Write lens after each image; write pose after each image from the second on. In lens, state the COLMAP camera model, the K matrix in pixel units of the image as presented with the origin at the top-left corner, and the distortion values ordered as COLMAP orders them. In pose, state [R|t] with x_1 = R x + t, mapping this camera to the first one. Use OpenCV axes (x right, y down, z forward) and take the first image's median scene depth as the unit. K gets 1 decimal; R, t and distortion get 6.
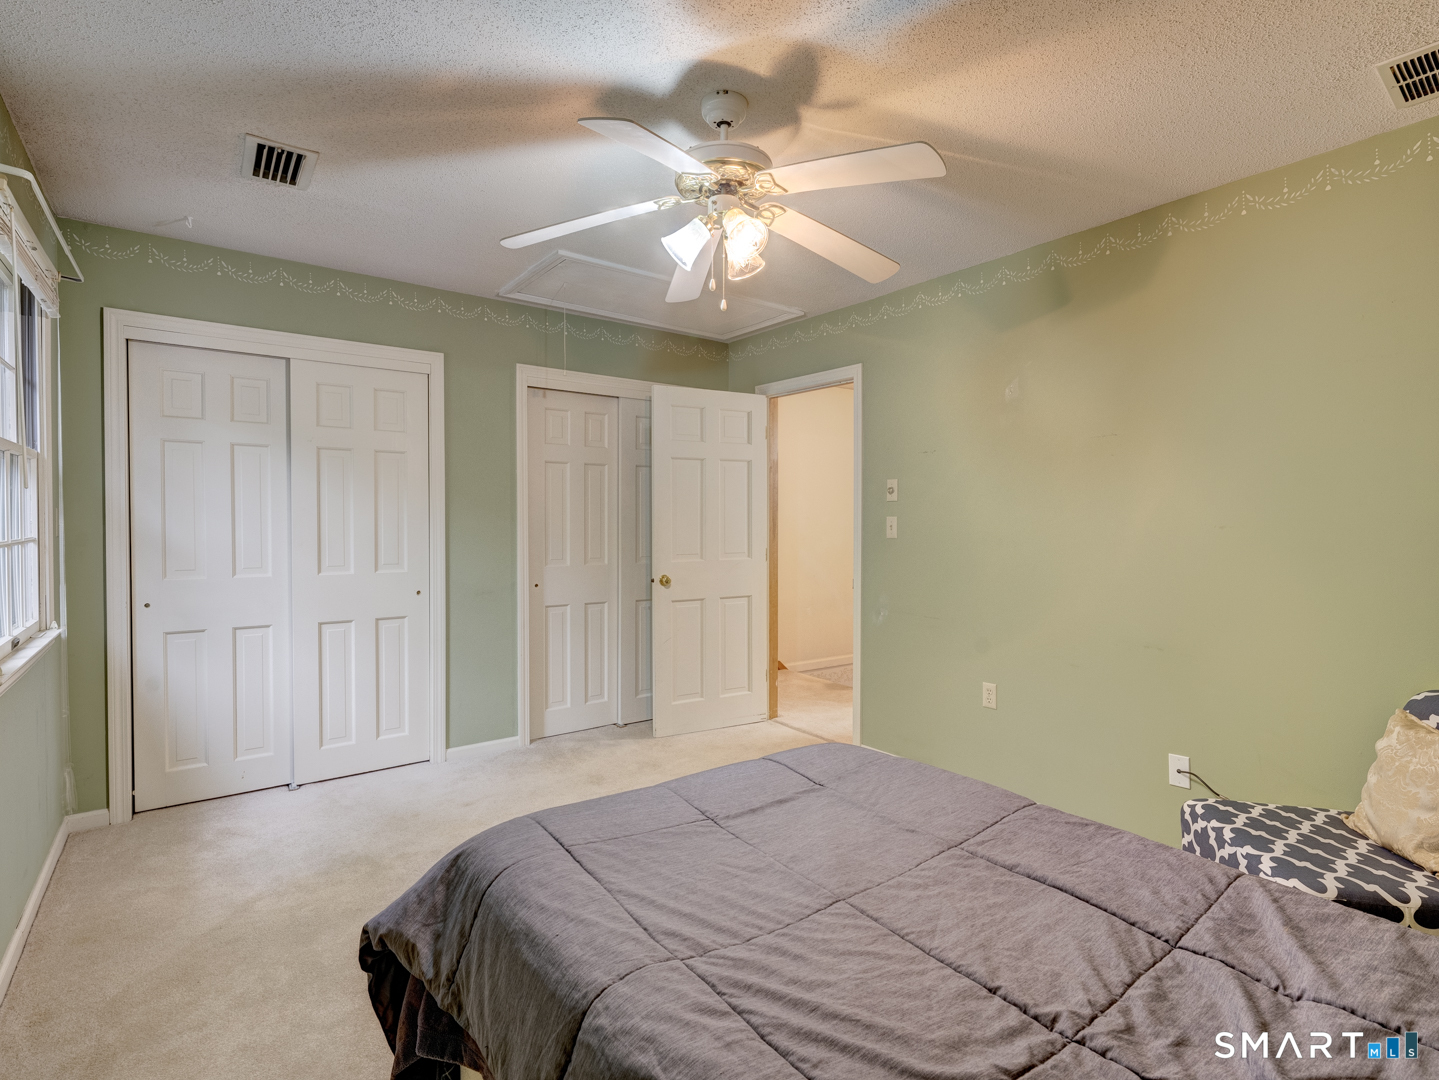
lens RADIAL K [[722.1, 0, 725.8], [0, 722.1, 535.5], [0, 0, 1]] dist [-0.002926, -0.000791]
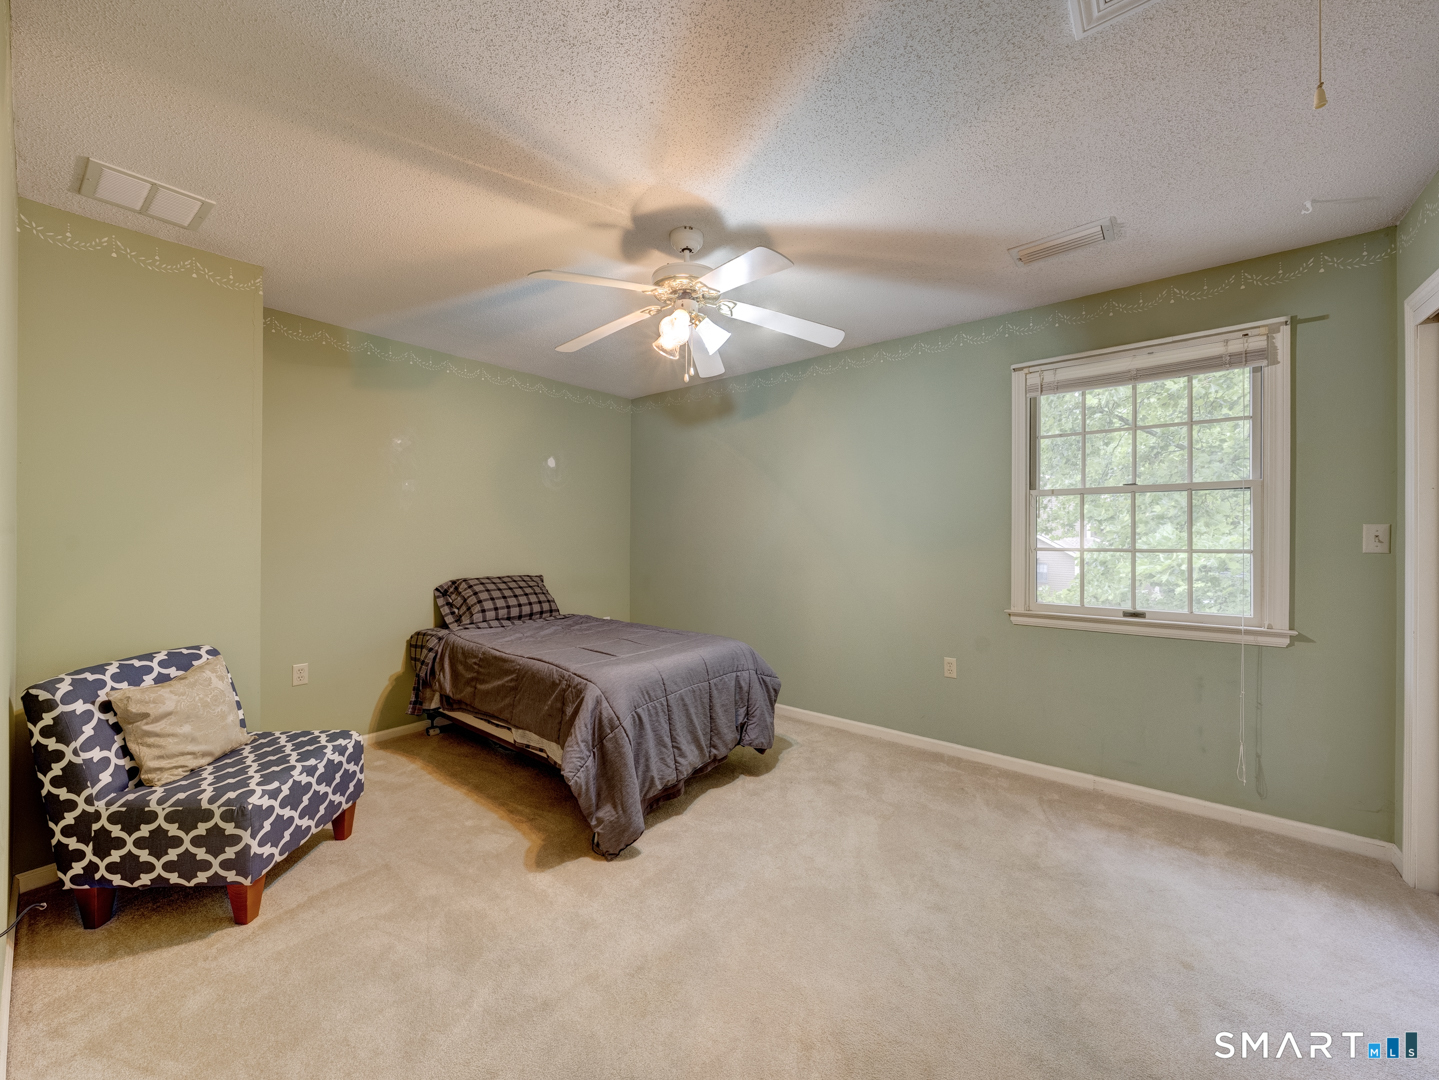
lens RADIAL K [[546.4, 0, 722.0], [0, 546.4, 533.7], [0, 0, 1]] dist [-0.004615, 0.000315]
pose [[-0.968431, -0.006724, -0.249191, 0.122891], [-0.010722, 0.999835, 0.014689, -0.024524], [0.249051, 0.016897, -0.968343, 1.328095]]
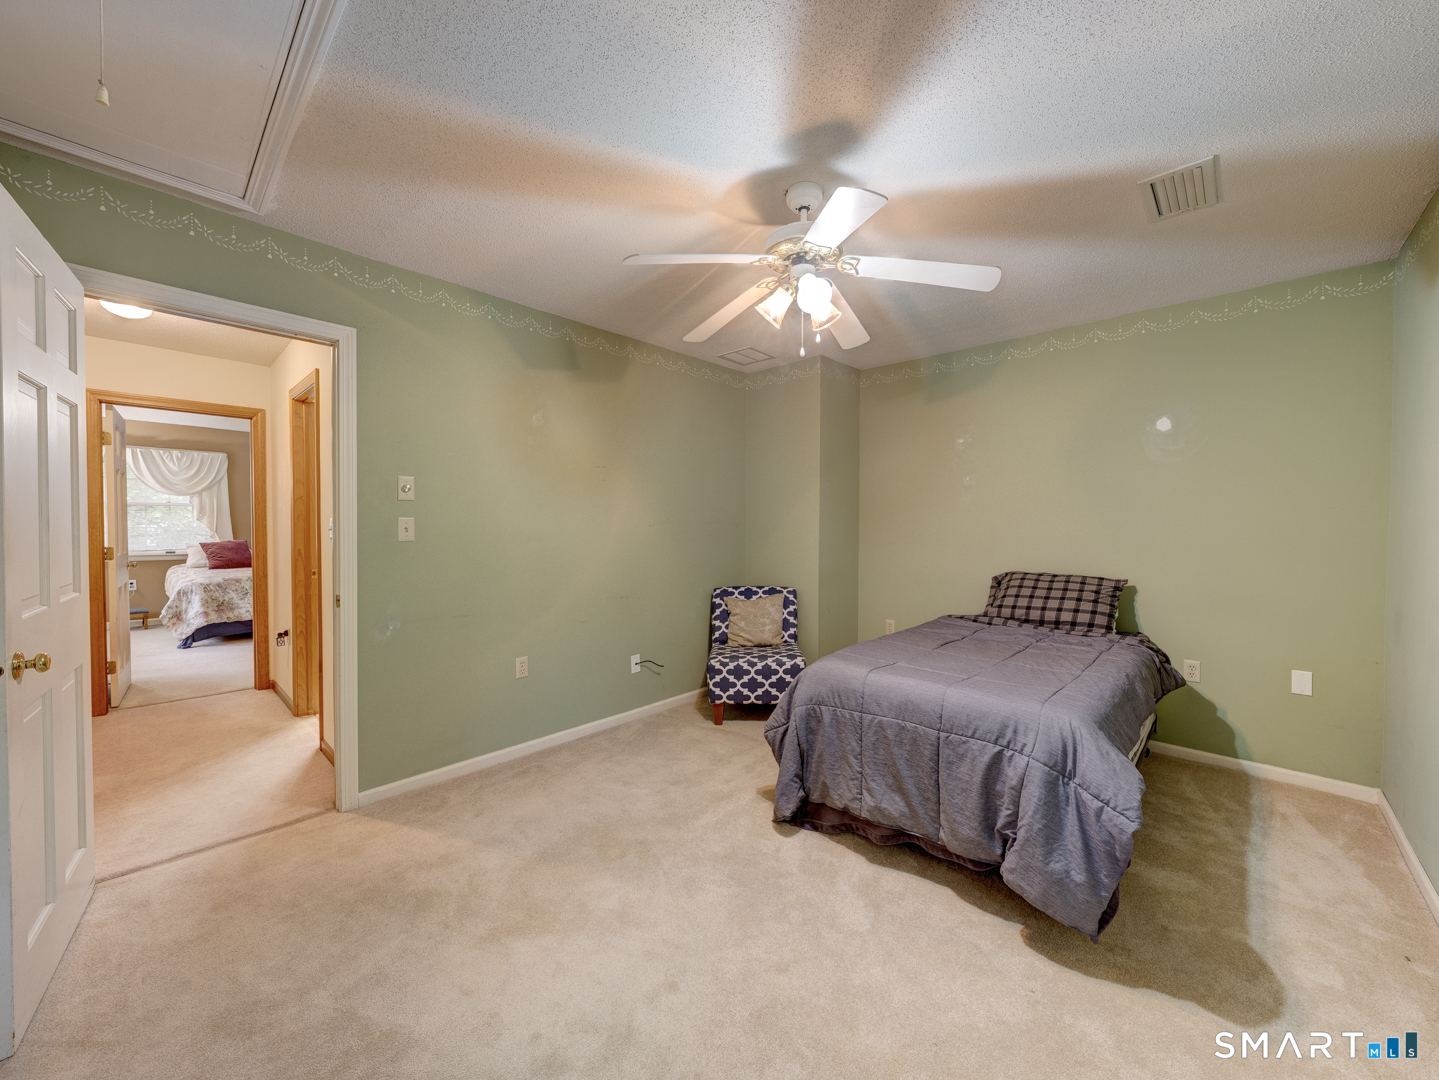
lens RADIAL K [[546.4, 0, 722.0], [0, 546.4, 533.7], [0, 0, 1]] dist [-0.004615, 0.000315]
pose [[-0.176807, -0.023787, 0.983958, -0.601121], [0.013987, 0.999546, 0.026677, -0.021070], [-0.984146, 0.018479, -0.176394, 0.853497]]
